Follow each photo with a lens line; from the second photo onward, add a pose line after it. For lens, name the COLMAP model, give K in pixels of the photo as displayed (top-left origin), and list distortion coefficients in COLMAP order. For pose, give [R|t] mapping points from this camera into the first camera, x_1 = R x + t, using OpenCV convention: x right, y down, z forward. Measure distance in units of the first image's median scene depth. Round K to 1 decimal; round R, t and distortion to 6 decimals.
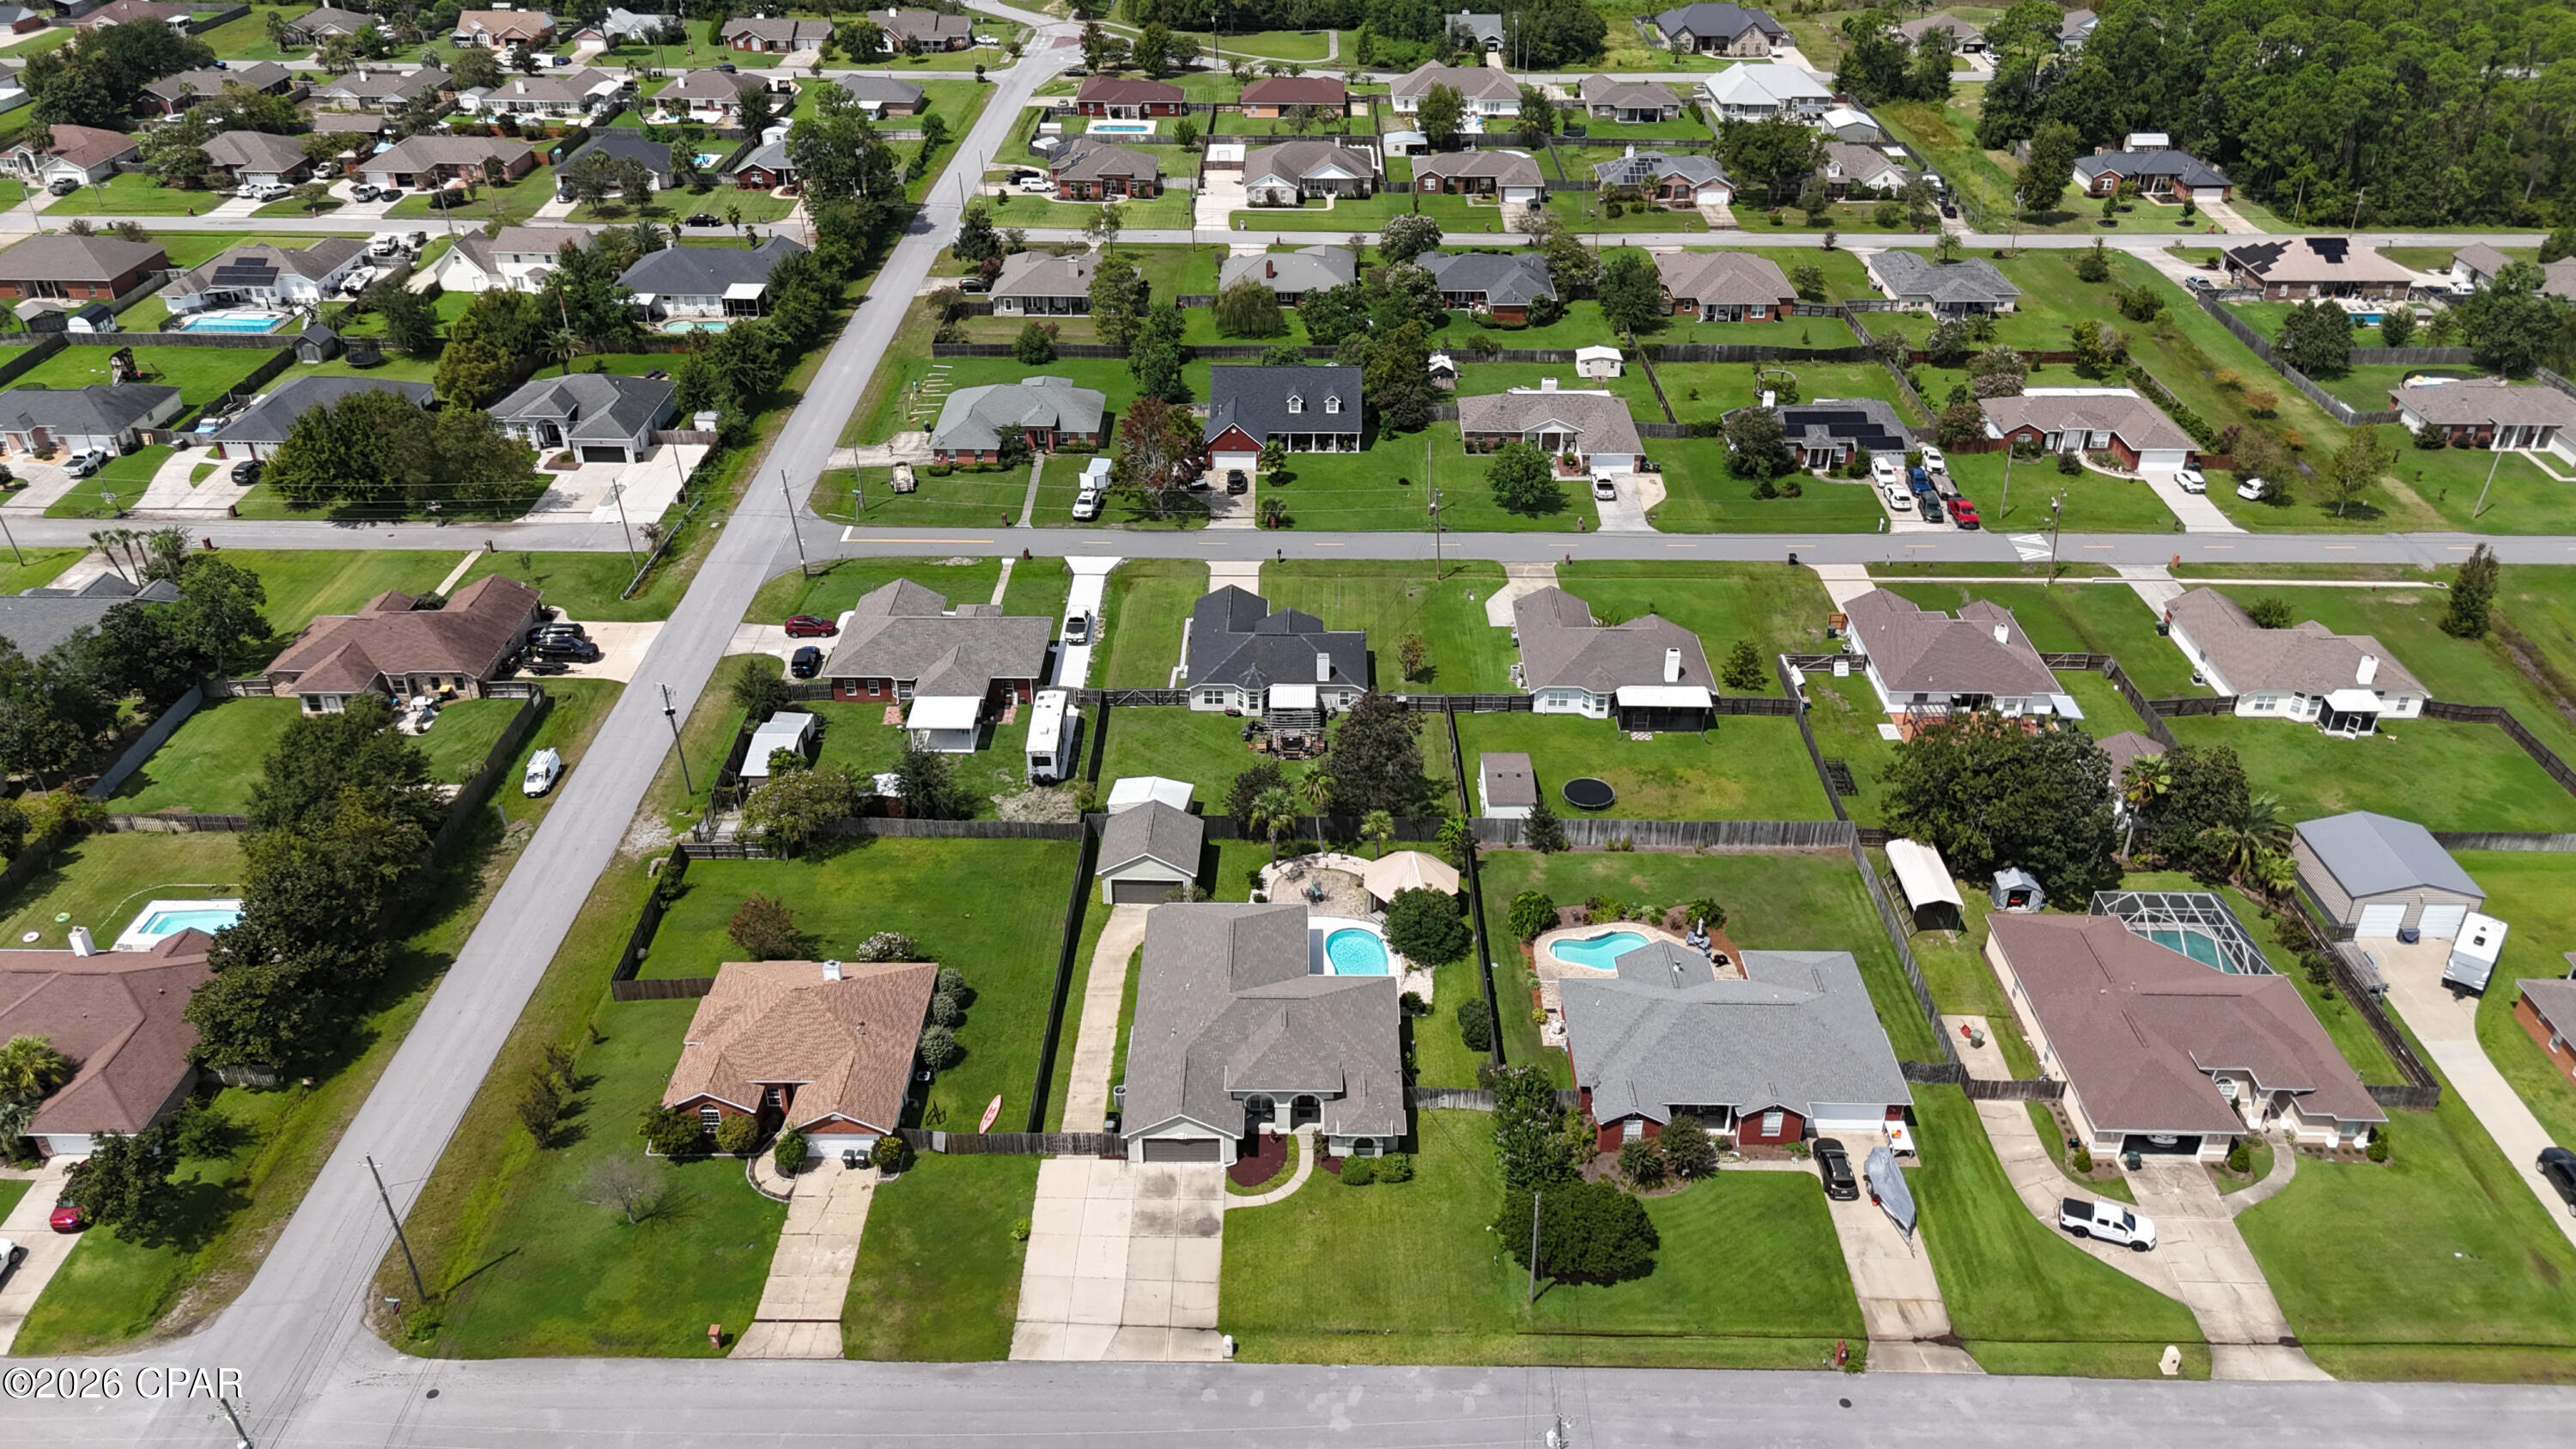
lens RADIAL K [[1912.4, 0, 1296.1], [0, 1912.4, 706.6], [0, 0, 1]] dist [0.068139, -0.069687]
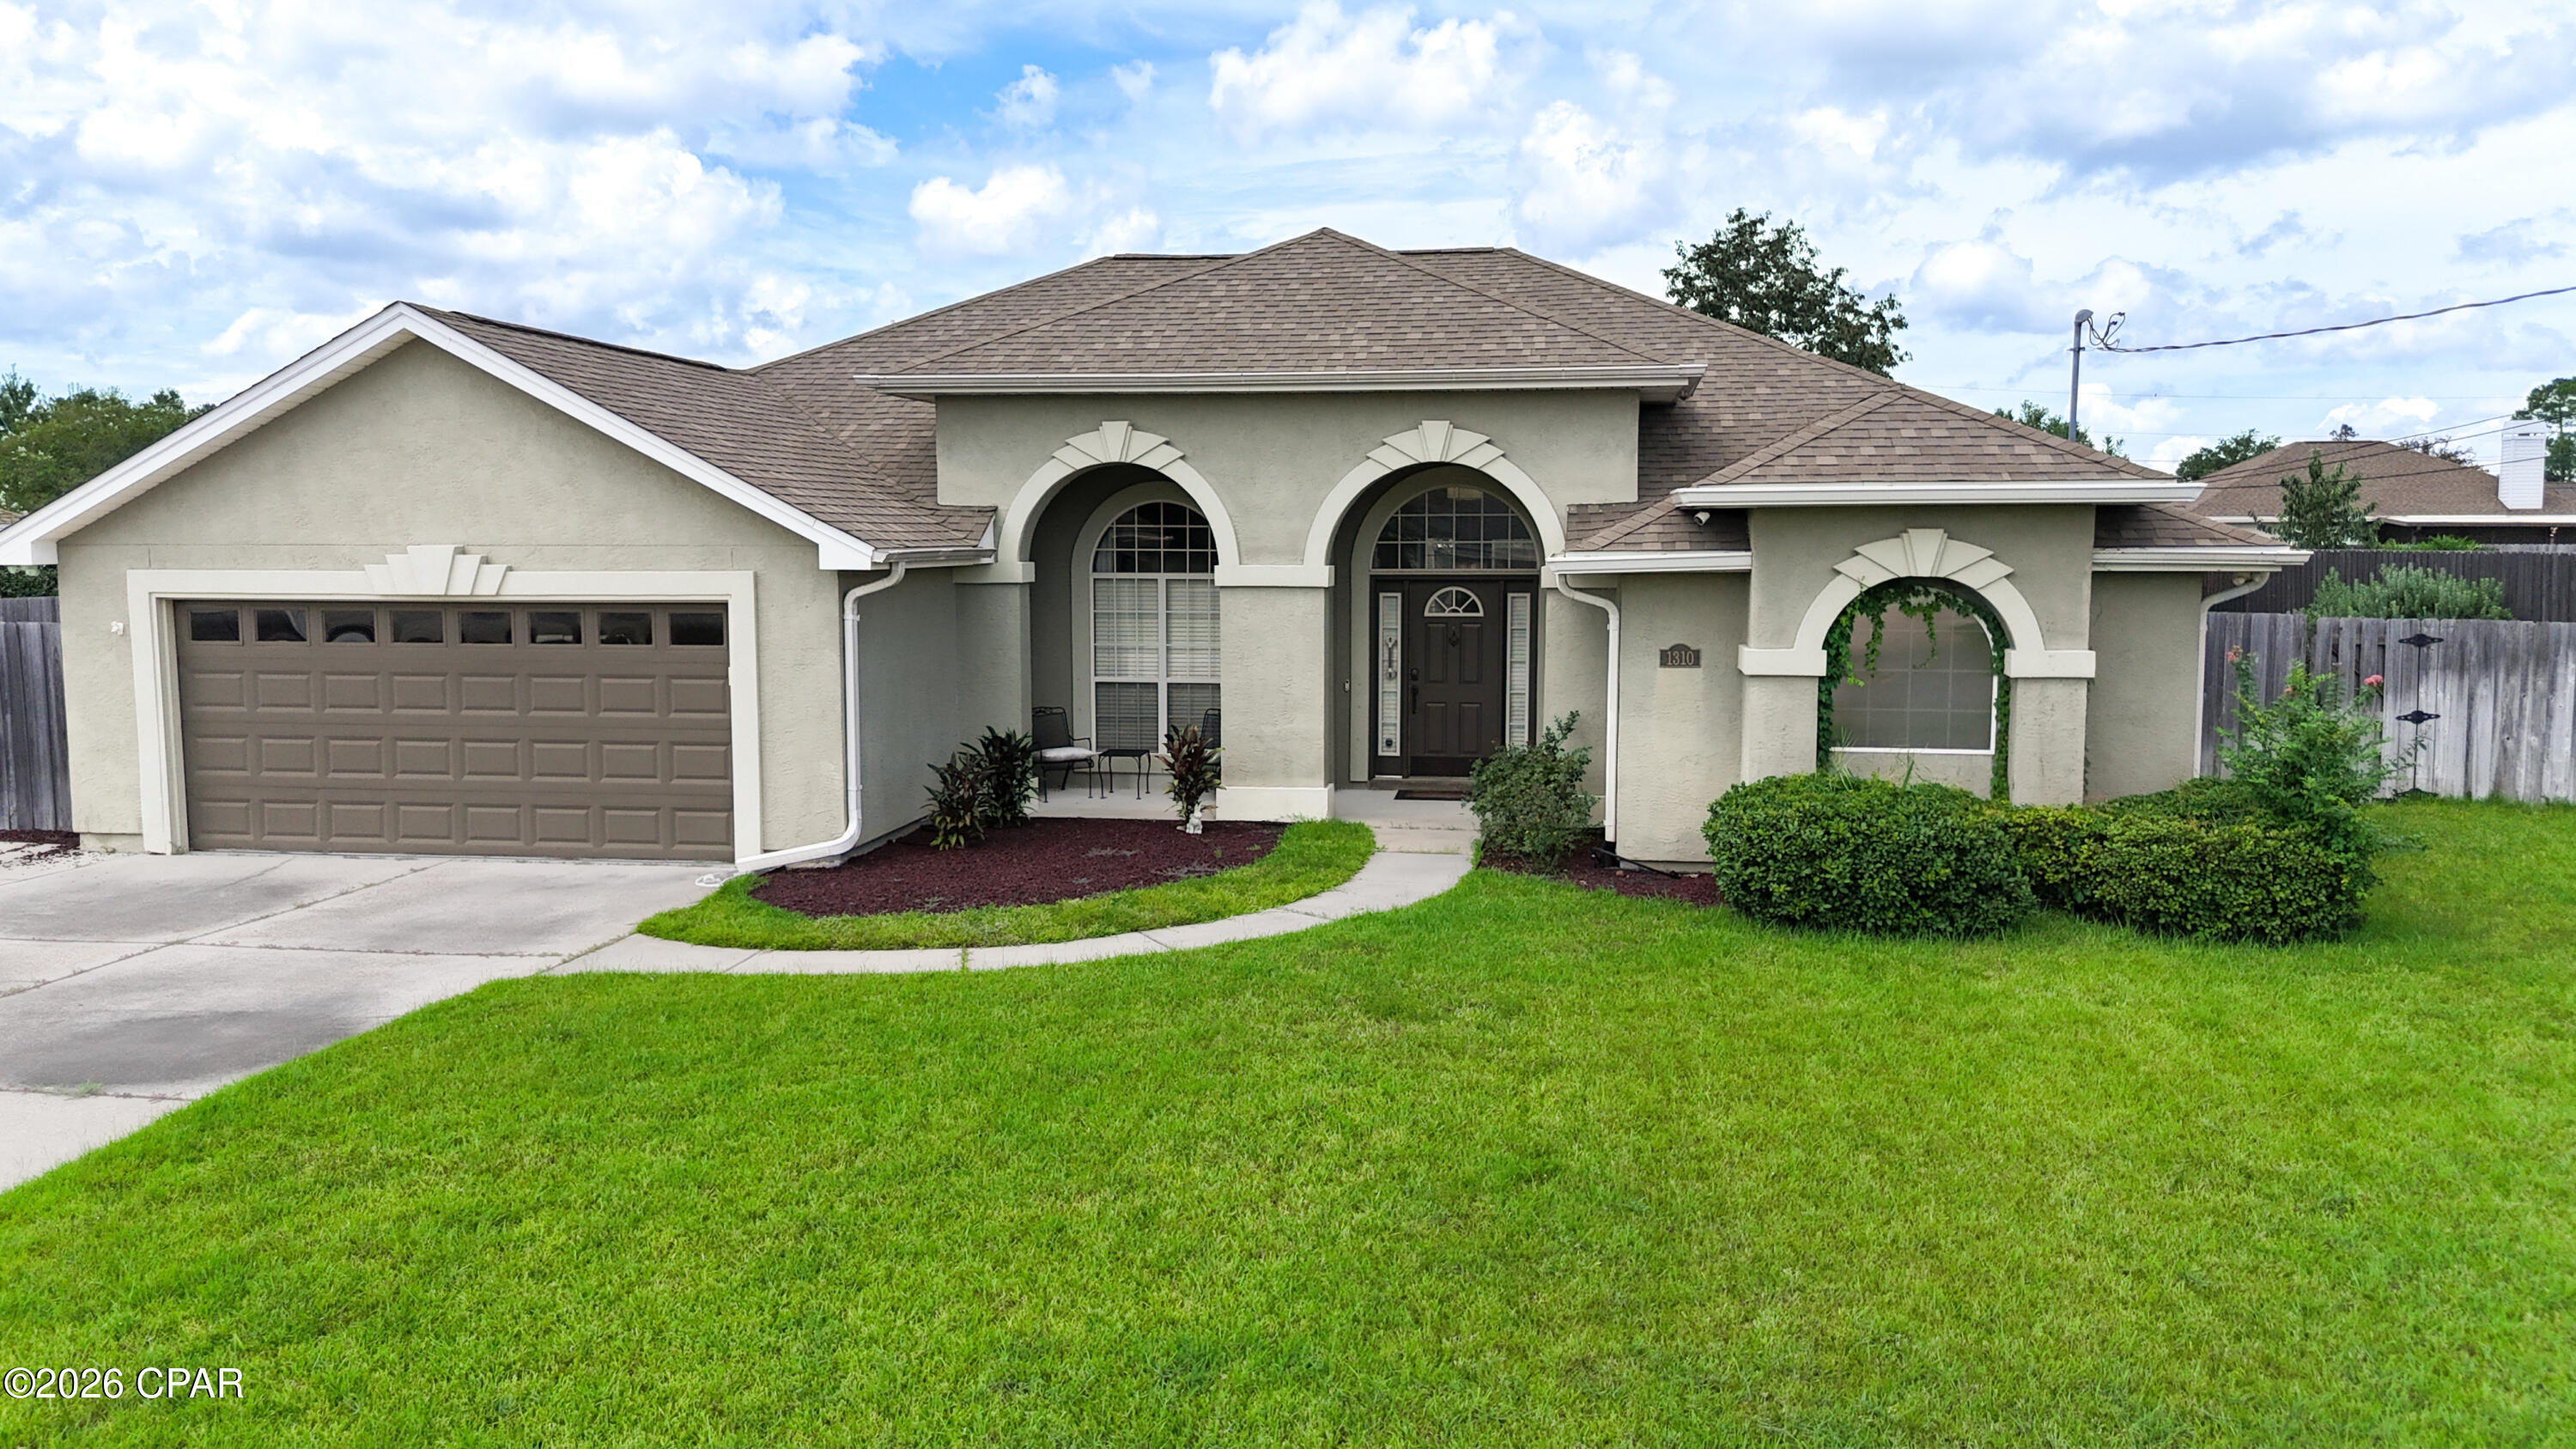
lens RADIAL K [[1917.9, 0, 1295.2], [0, 1917.9, 712.9], [0, 0, 1]] dist [0.072128, -0.079967]
pose [[0.989208, 0.006611, -0.146369, 0.015687], [-0.067873, 0.906006, -0.417787, 0.278355], [0.129849, 0.423213, 0.896677, 0.882596]]
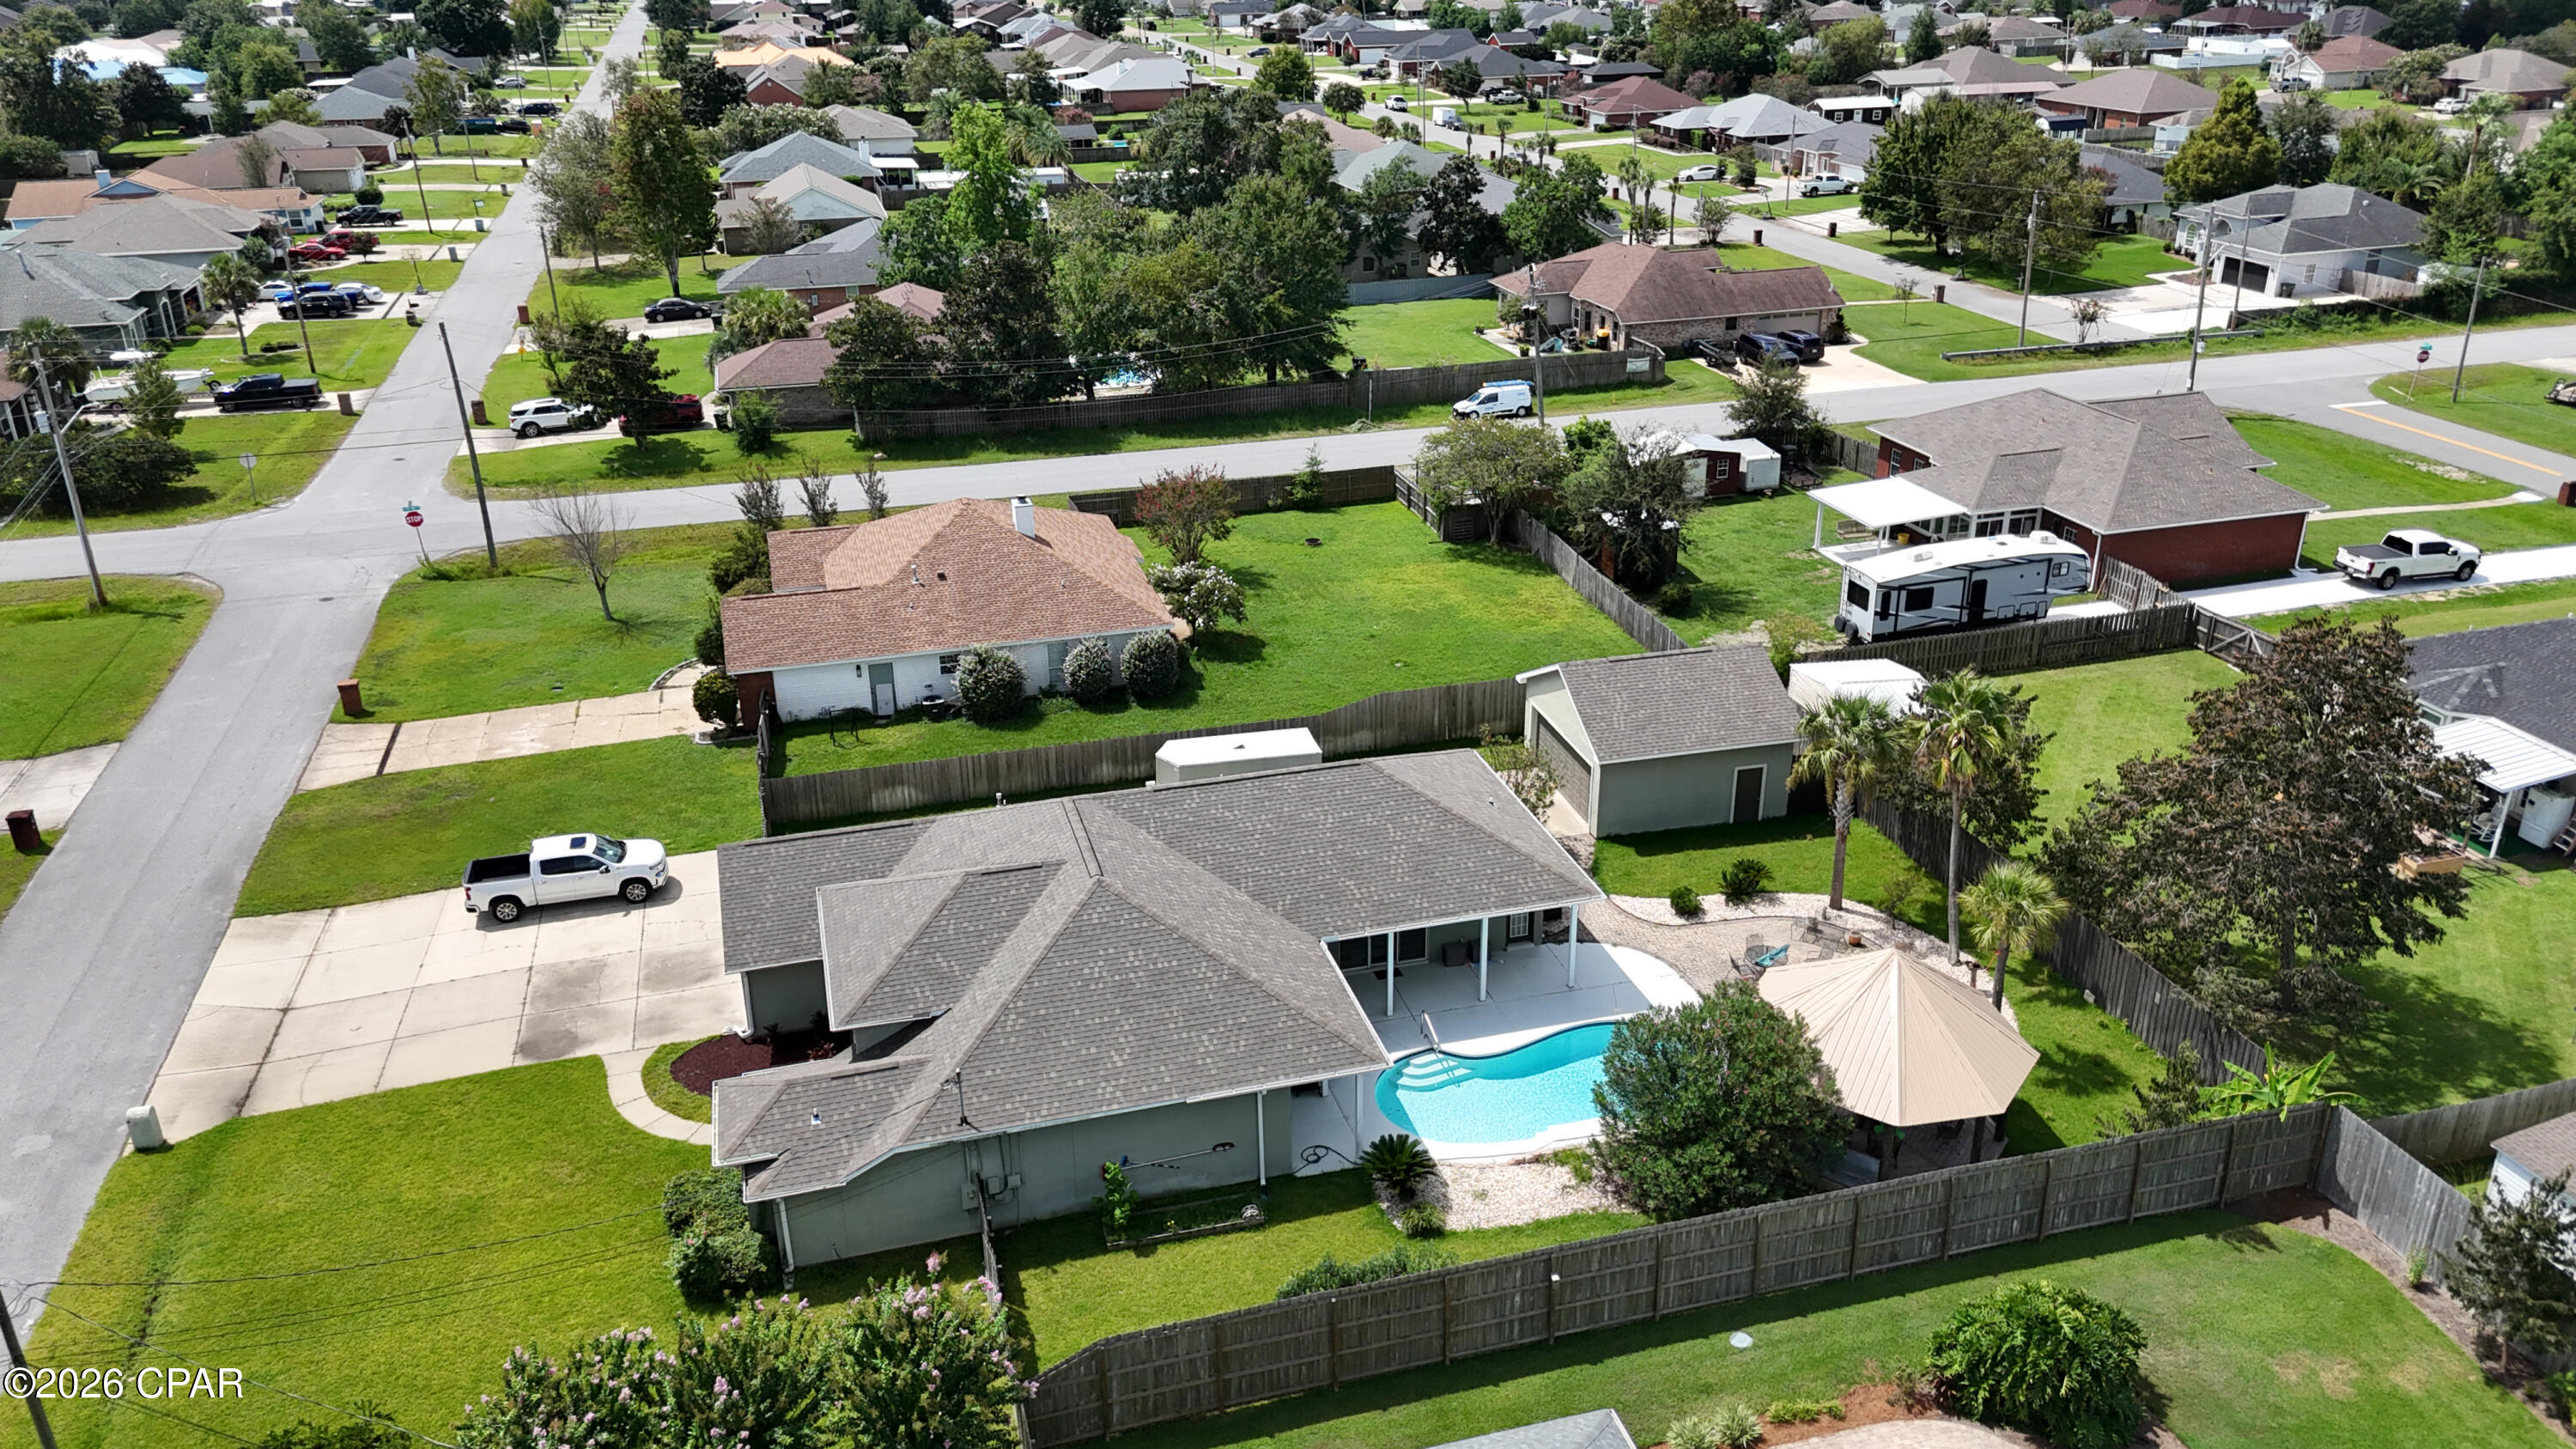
lens RADIAL K [[1899.7, 0, 1294.2], [0, 1899.7, 718.6], [0, 0, 1]] dist [0.073425, -0.070066]
pose [[0.272355, 0.371085, -0.887760, 0.357150], [-0.472806, 0.855181, 0.212415, 0.026231], [0.838020, 0.361886, 0.408364, 0.895844]]
